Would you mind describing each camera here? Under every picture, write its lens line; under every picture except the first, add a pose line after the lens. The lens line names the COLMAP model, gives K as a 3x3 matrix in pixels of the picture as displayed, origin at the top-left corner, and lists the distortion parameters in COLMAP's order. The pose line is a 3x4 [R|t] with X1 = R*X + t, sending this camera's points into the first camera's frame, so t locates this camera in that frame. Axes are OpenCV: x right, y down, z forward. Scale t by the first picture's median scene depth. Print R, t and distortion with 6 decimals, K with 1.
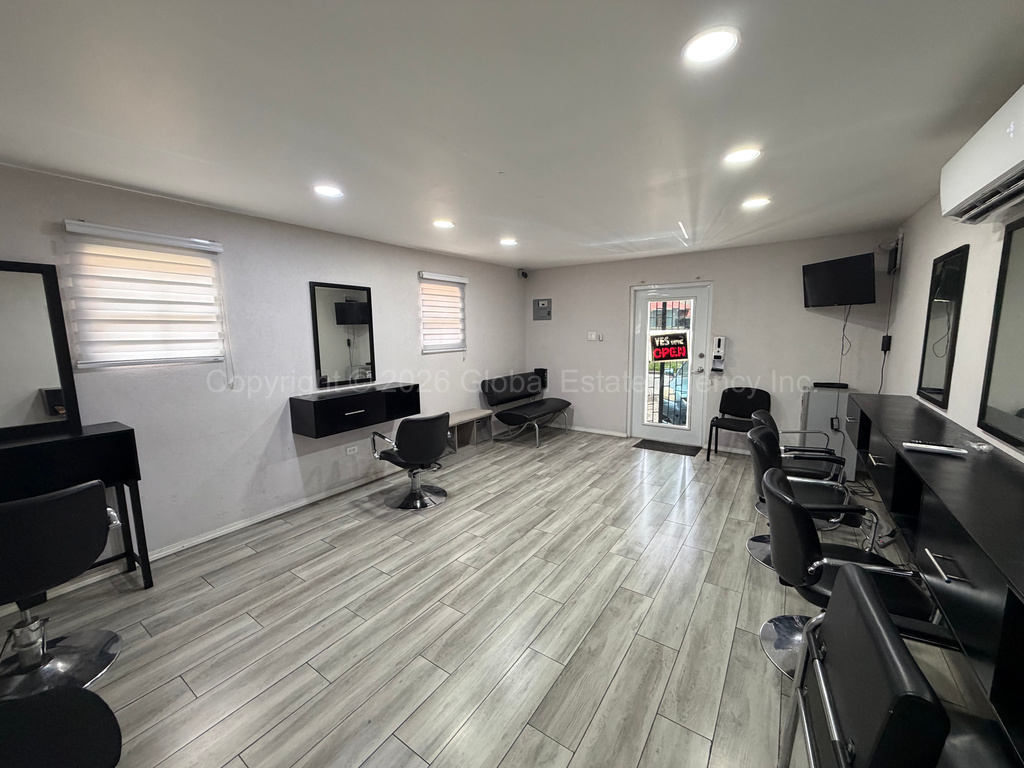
lens RADIAL K [[407.9, 0, 508.5], [0, 407.9, 384.2], [0, 0, 1]] dist [-0.000518, -0.000396]
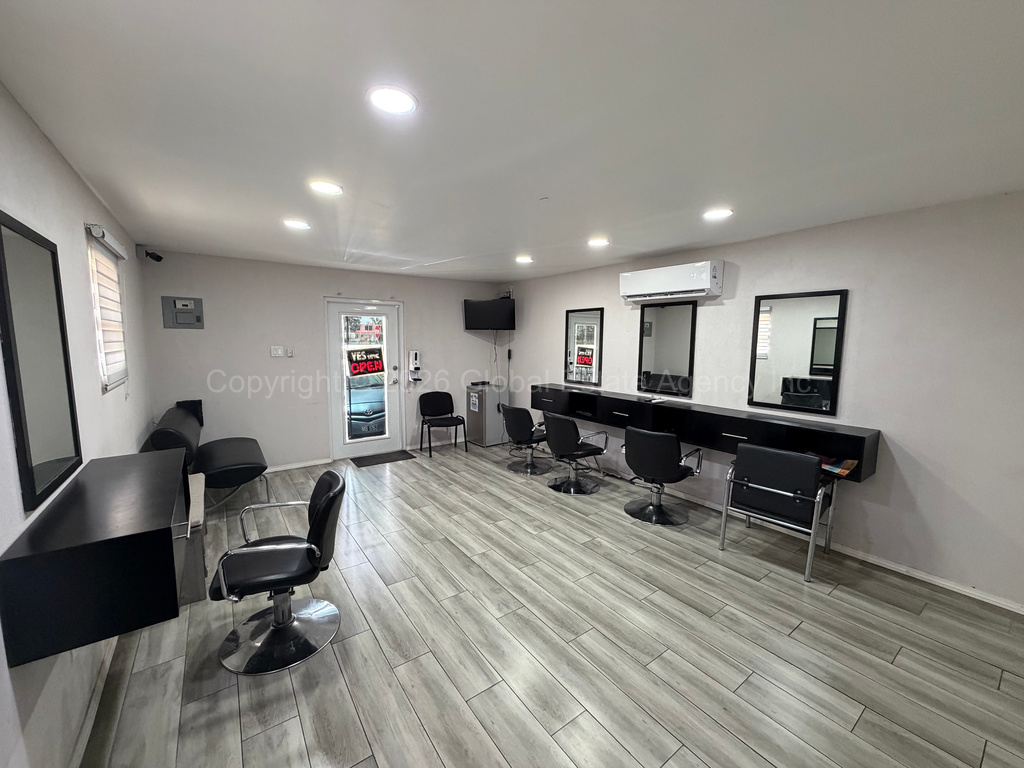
lens RADIAL K [[407.9, 0, 509.5], [0, 407.9, 384.0], [0, 0, 1]] dist [-0.000518, -0.000396]
pose [[0.330286, -0.088101, 0.939760, -0.586865], [0.112535, 0.992208, 0.053467, -0.065343], [-0.937148, 0.088097, 0.337627, 0.432672]]
